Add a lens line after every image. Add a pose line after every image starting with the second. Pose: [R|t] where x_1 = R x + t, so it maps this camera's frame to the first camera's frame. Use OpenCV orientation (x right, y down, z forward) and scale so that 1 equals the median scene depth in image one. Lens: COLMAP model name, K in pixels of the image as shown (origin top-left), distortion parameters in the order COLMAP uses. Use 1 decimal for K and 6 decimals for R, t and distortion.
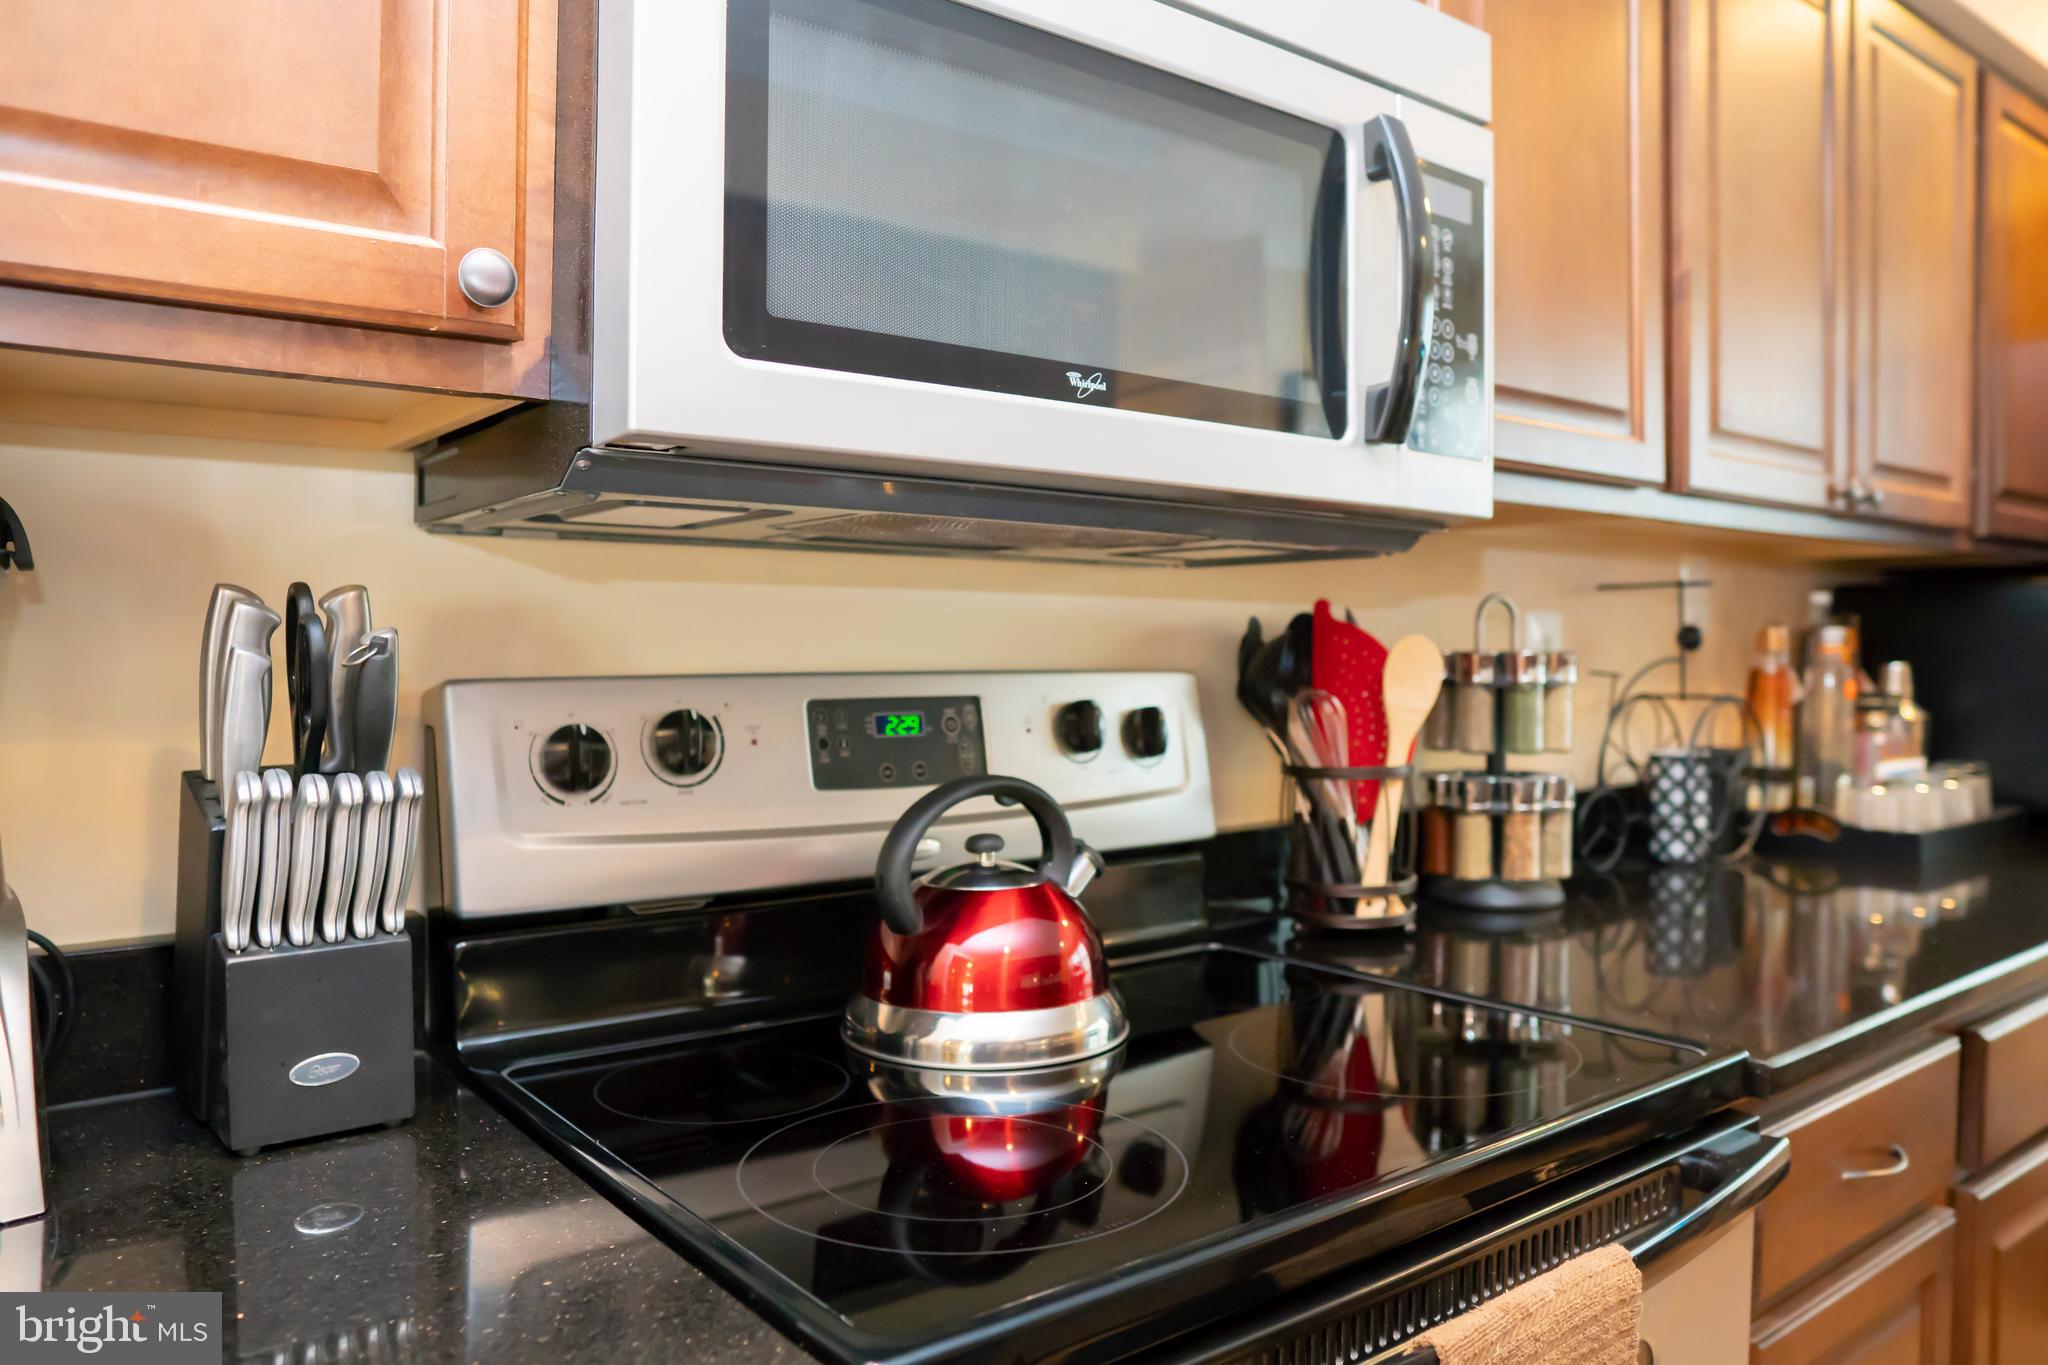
lens RADIAL K [[1442.5, 0, 1028.5], [0, 1442.5, 686.7], [0, 0, 1]] dist [-0.110111, 0.074077]
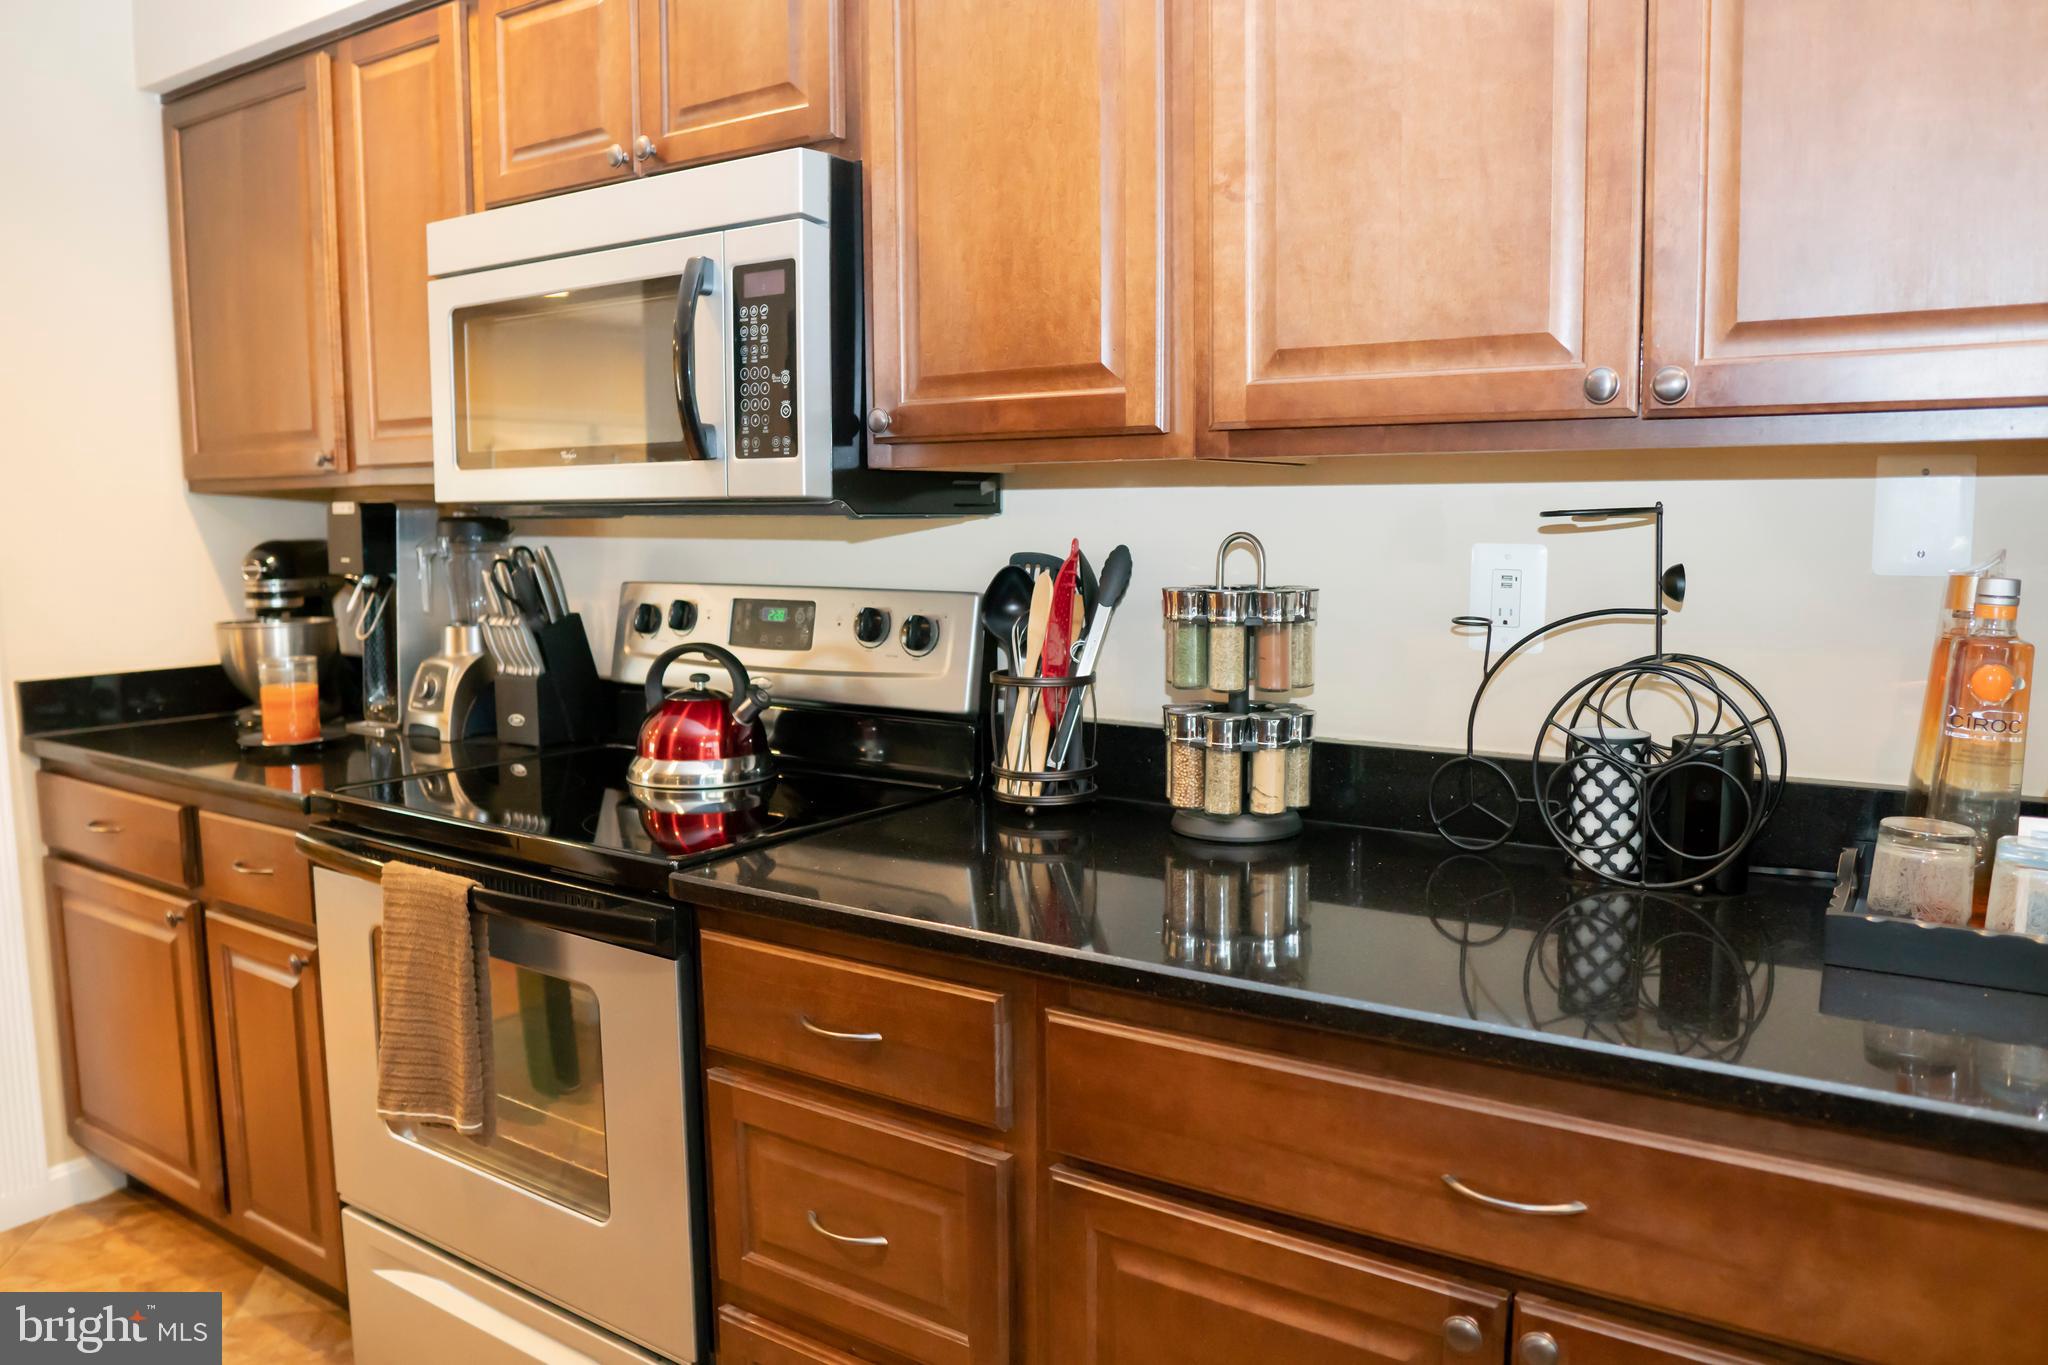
lens RADIAL K [[1442.5, 0, 1028.5], [0, 1442.5, 686.7], [0, 0, 1]] dist [-0.110111, 0.074077]
pose [[0.323130, 0.108025, -0.940169, 1.805081], [-0.020660, 0.994032, 0.107113, -0.087964], [0.946129, -0.015188, 0.323433, 0.756887]]
